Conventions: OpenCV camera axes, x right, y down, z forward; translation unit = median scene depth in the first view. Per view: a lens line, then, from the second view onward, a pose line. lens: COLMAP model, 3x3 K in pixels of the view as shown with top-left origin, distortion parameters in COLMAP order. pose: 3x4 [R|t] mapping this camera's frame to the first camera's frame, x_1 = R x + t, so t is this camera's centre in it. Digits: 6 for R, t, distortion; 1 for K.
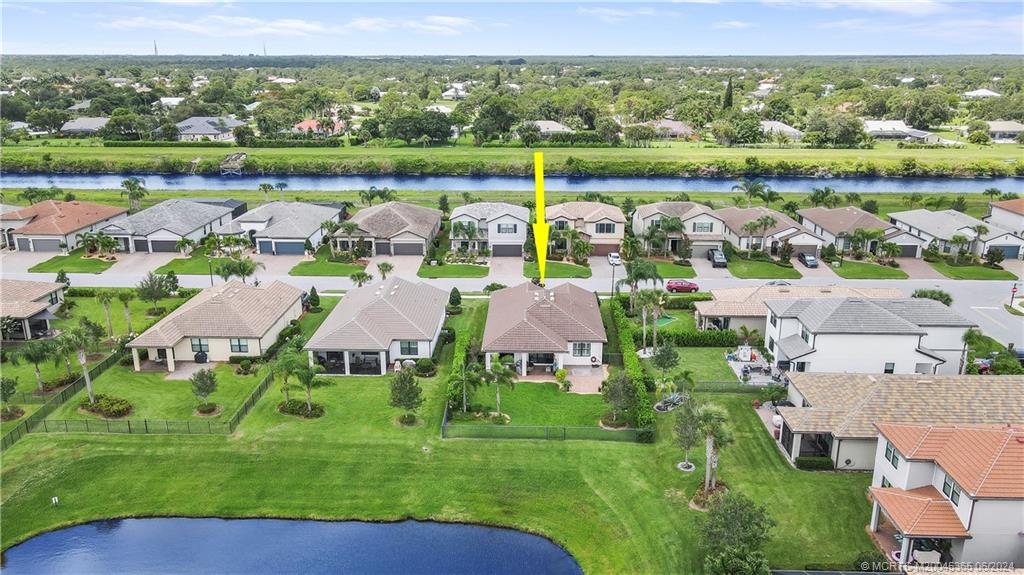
lens RADIAL K [[735.2, 0, 512.0], [0, 735.2, 287.5], [0, 0, 1]] dist [-0.004773, 0.036982]
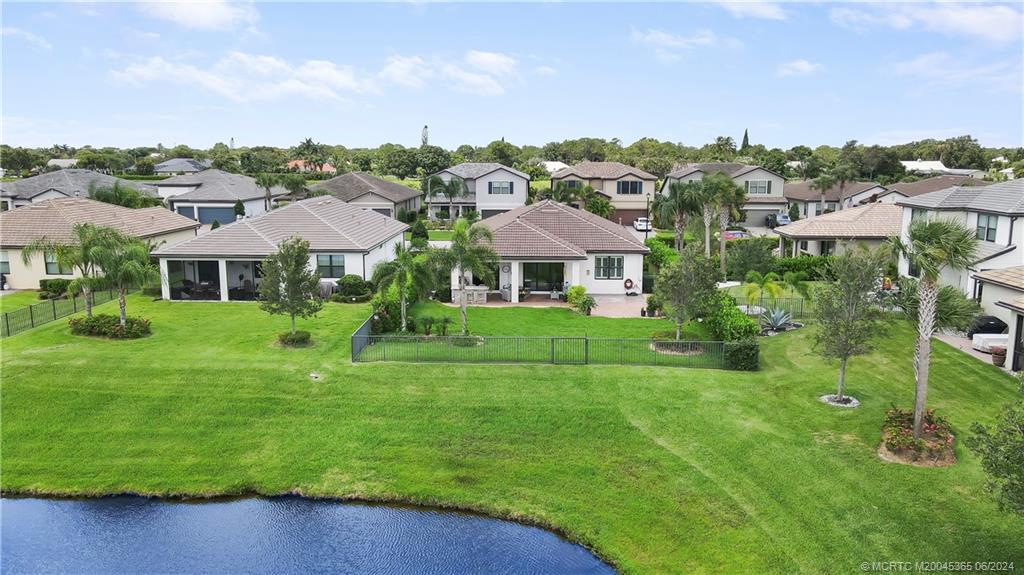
lens RADIAL K [[735.2, 0, 512.0], [0, 735.2, 287.5], [0, 0, 1]] dist [-0.004773, 0.036982]
pose [[0.999949, 0.002147, -0.009873, 0.025012], [-0.003349, 0.992354, -0.123381, 0.226784], [0.009532, 0.123407, 0.992310, 0.498636]]
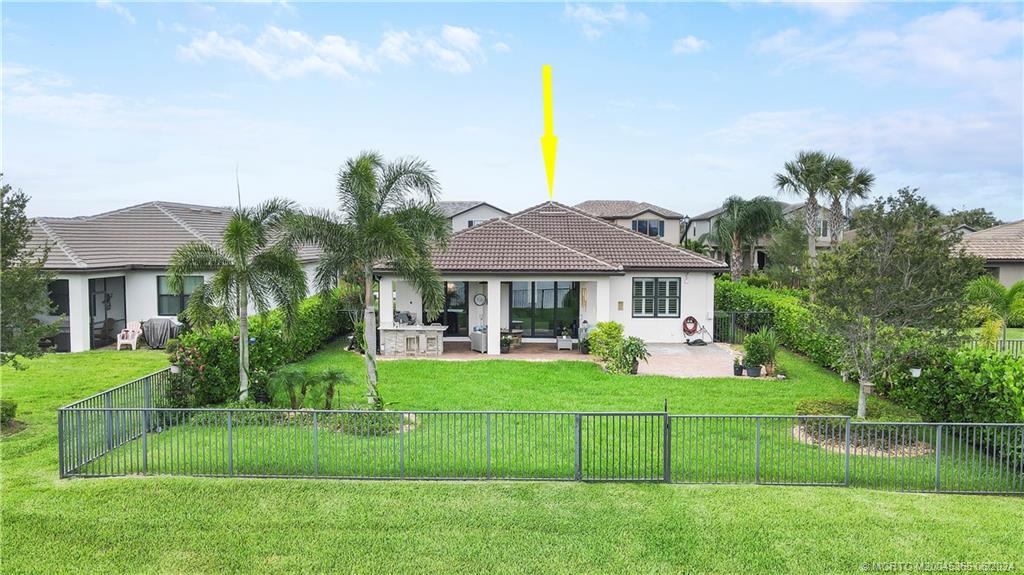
lens RADIAL K [[735.2, 0, 512.0], [0, 735.2, 287.5], [0, 0, 1]] dist [-0.004773, 0.036982]
pose [[0.999997, 0.002392, 0.000692, 0.030470], [-0.002159, 0.971374, -0.237548, 0.211757], [-0.001241, 0.237545, 0.971376, 0.828343]]
